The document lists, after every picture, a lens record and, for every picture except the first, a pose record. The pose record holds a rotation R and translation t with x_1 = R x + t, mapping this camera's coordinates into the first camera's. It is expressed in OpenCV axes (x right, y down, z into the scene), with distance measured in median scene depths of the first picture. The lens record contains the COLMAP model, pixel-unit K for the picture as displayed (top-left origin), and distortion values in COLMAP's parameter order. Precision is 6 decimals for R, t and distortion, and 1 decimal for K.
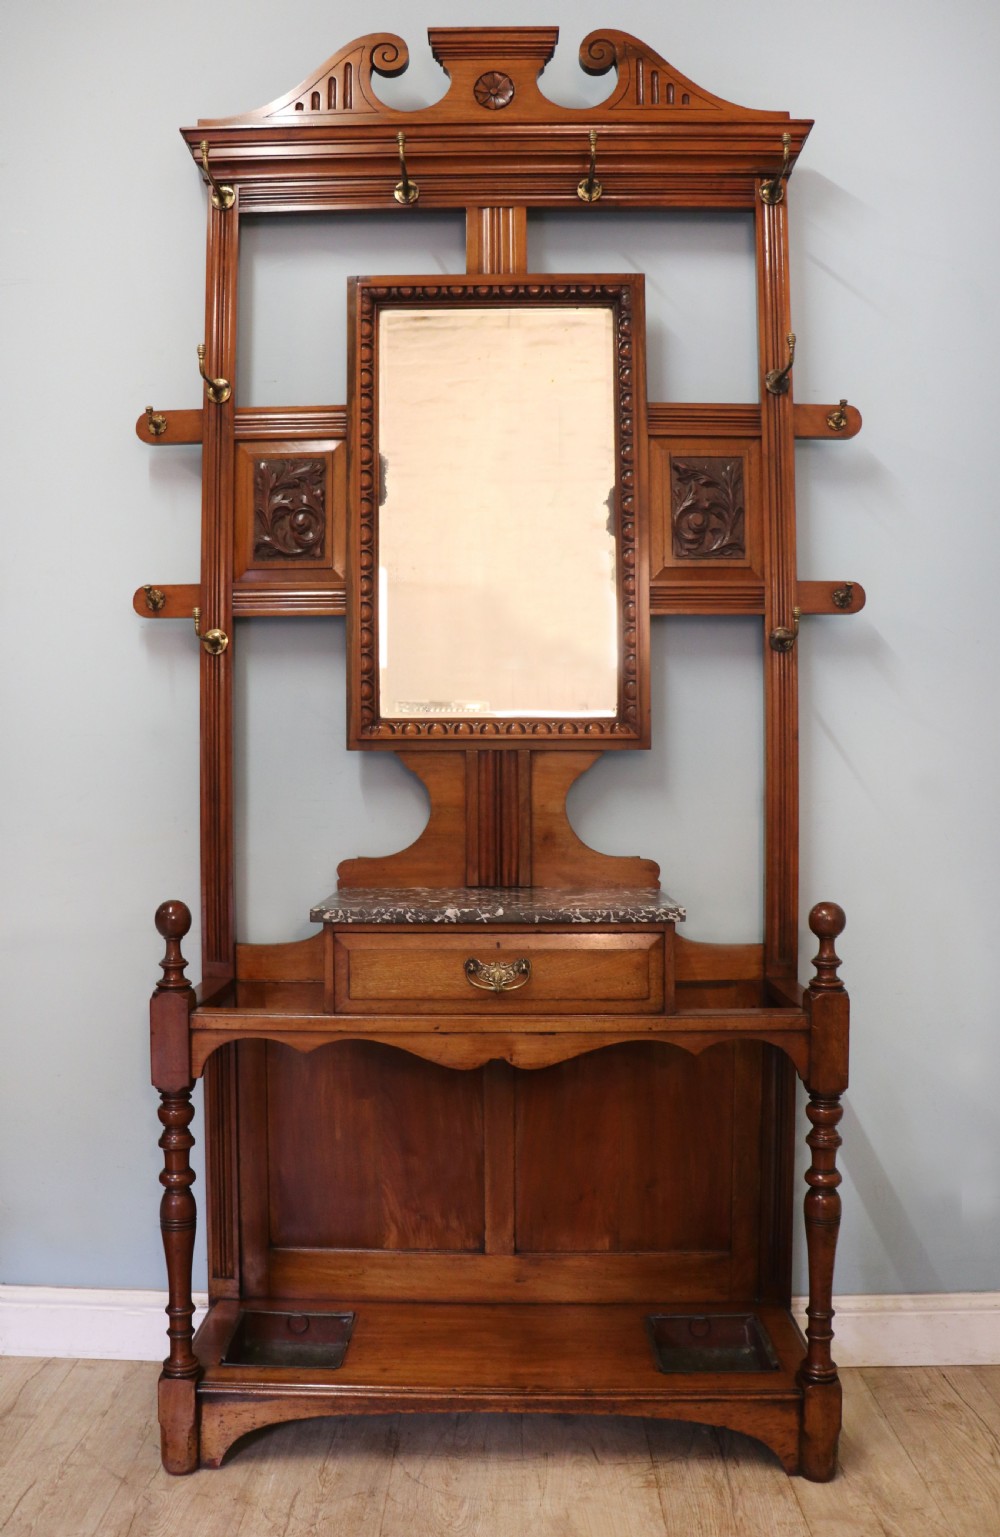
lens RADIAL K [[1256.2, 0, 468.9], [0, 1256.2, 759.7], [0, 0, 1]] dist [-0.187552, 0.148884]
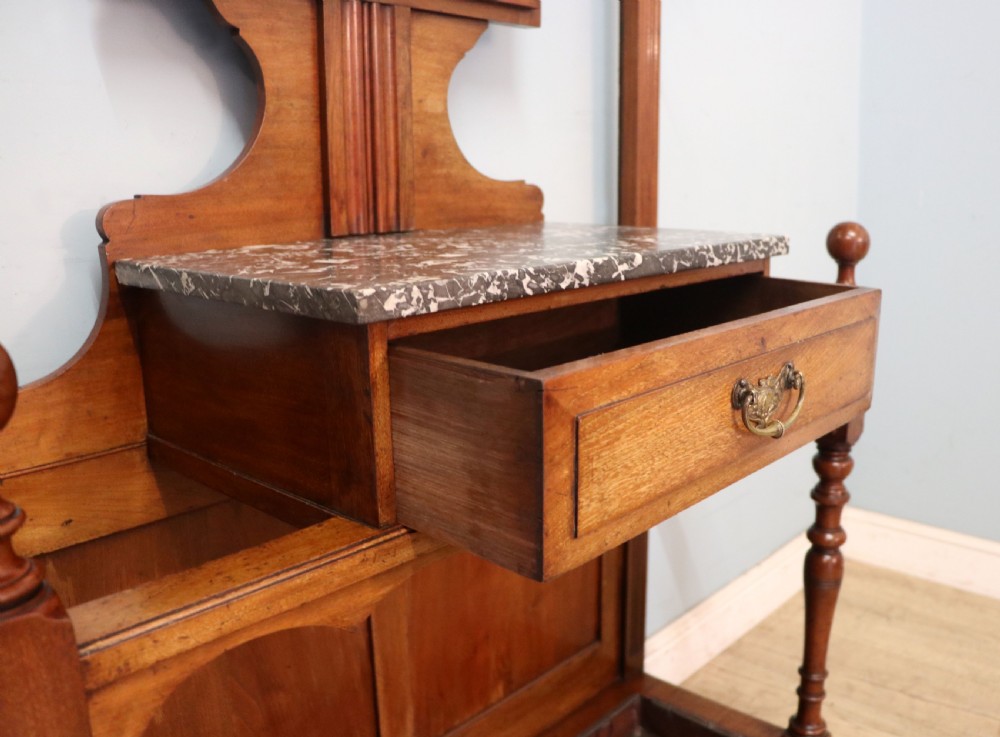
lens RADIAL K [[905.2, 0, 556.5], [0, 905.2, 379.6], [0, 0, 1]] dist [-0.184328, 0.125374]
pose [[0.627805, -0.180155, 0.757235, -0.262606], [-0.005181, 0.971858, 0.235512, 0.067933], [-0.778353, -0.151778, 0.609204, 0.661854]]
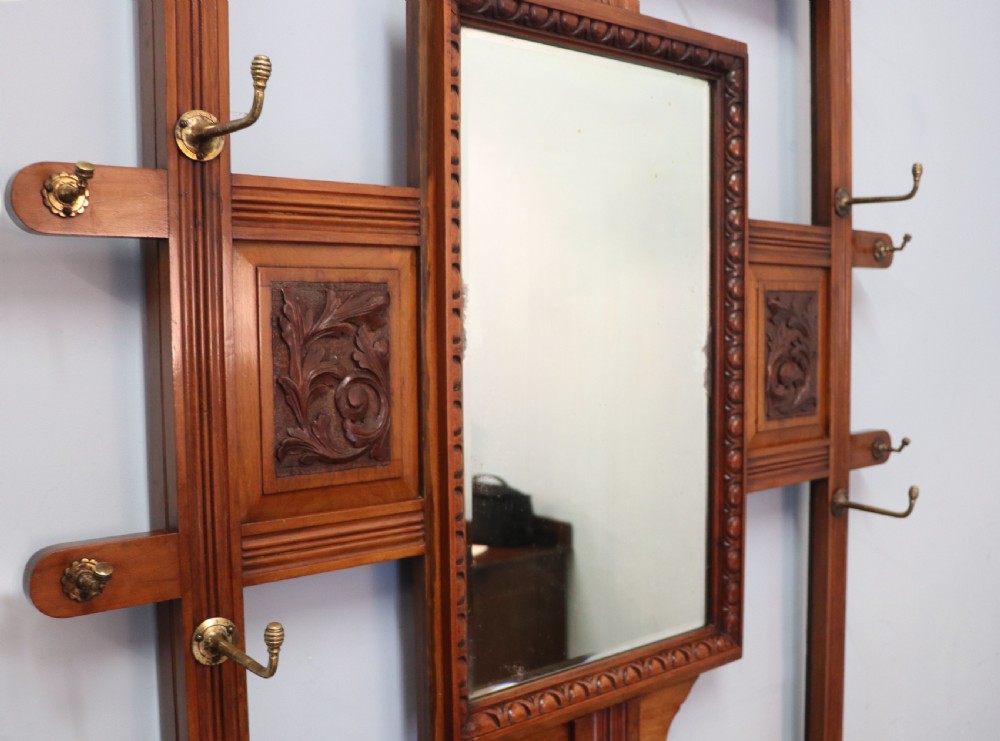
lens RADIAL K [[1042.8, 0, 564.7], [0, 1042.8, 395.1], [0, 0, 1]] dist [-0.148607, 0.189776]
pose [[0.725154, -0.055898, 0.686314, -0.386906], [0.006522, 0.997212, 0.074329, -0.228970], [-0.688556, -0.049424, 0.723497, 0.607878]]
